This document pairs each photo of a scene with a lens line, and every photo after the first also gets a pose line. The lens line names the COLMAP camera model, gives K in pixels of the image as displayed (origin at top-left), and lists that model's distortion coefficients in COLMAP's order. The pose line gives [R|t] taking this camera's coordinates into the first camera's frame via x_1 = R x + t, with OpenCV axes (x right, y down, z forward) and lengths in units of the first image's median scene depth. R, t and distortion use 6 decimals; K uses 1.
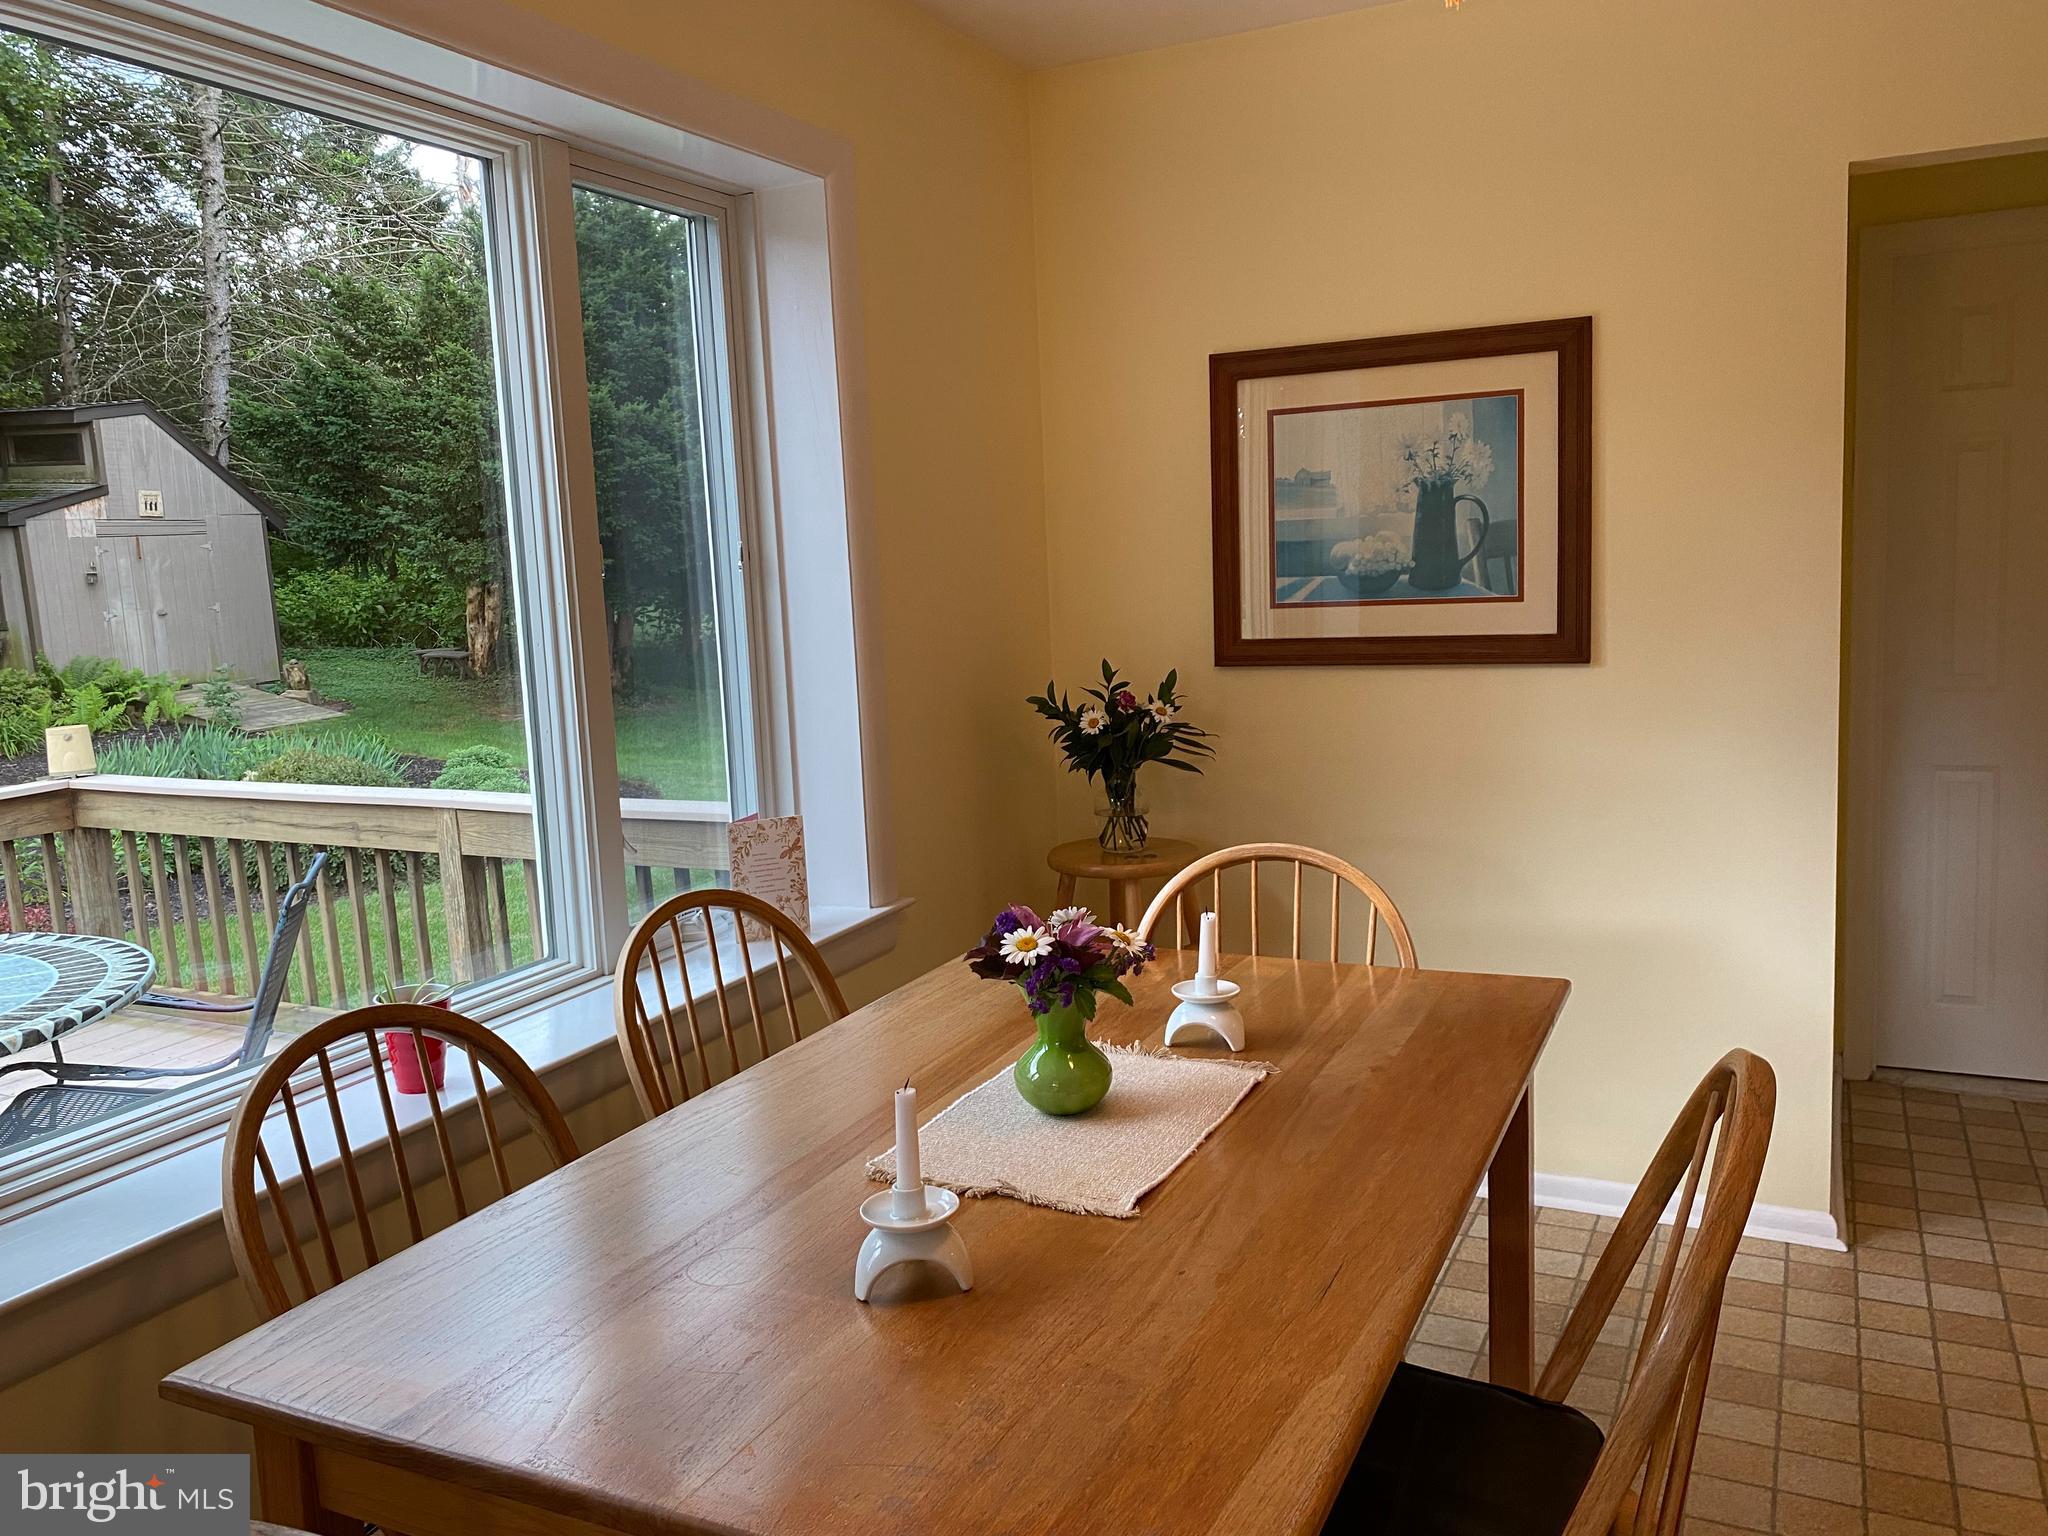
lens RADIAL K [[1548.0, 0, 1016.6], [0, 1548.0, 755.5], [0, 0, 1]] dist [0.022858, -0.022659]
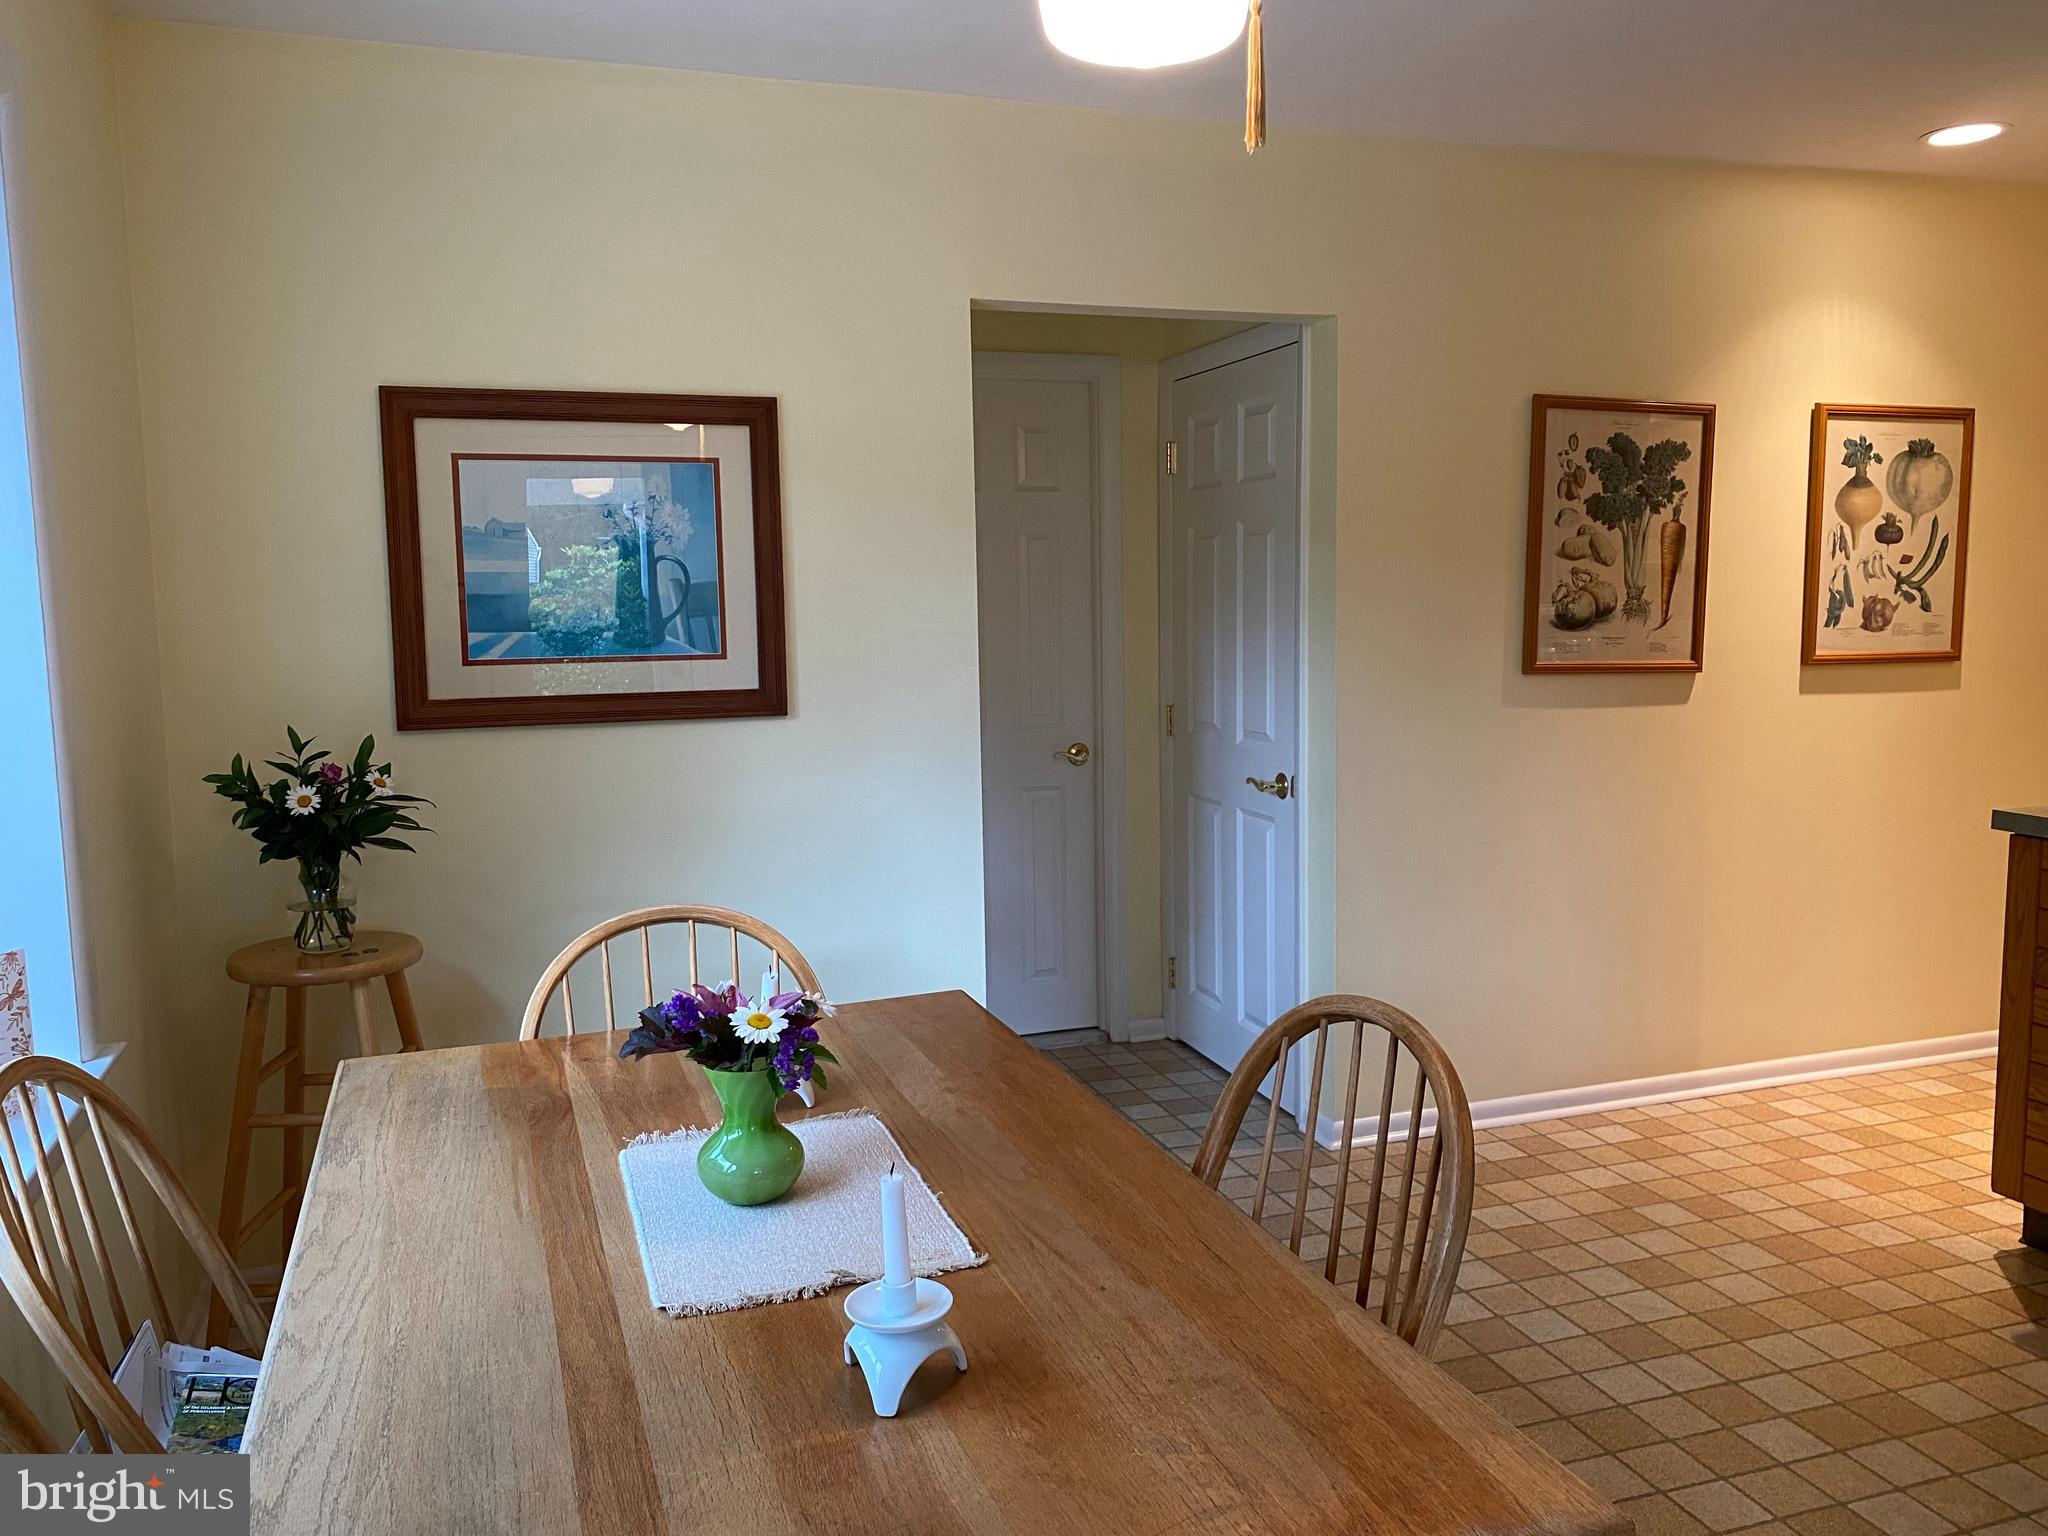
lens RADIAL K [[1548.0, 0, 1008.6], [0, 1548.0, 769.8], [0, 0, 1]] dist [0.022858, -0.022659]
pose [[0.694400, -0.052141, 0.717697, -0.343327], [0.075680, 0.997132, -0.000781, -0.009751], [-0.715598, 0.054858, 0.696355, 0.151573]]
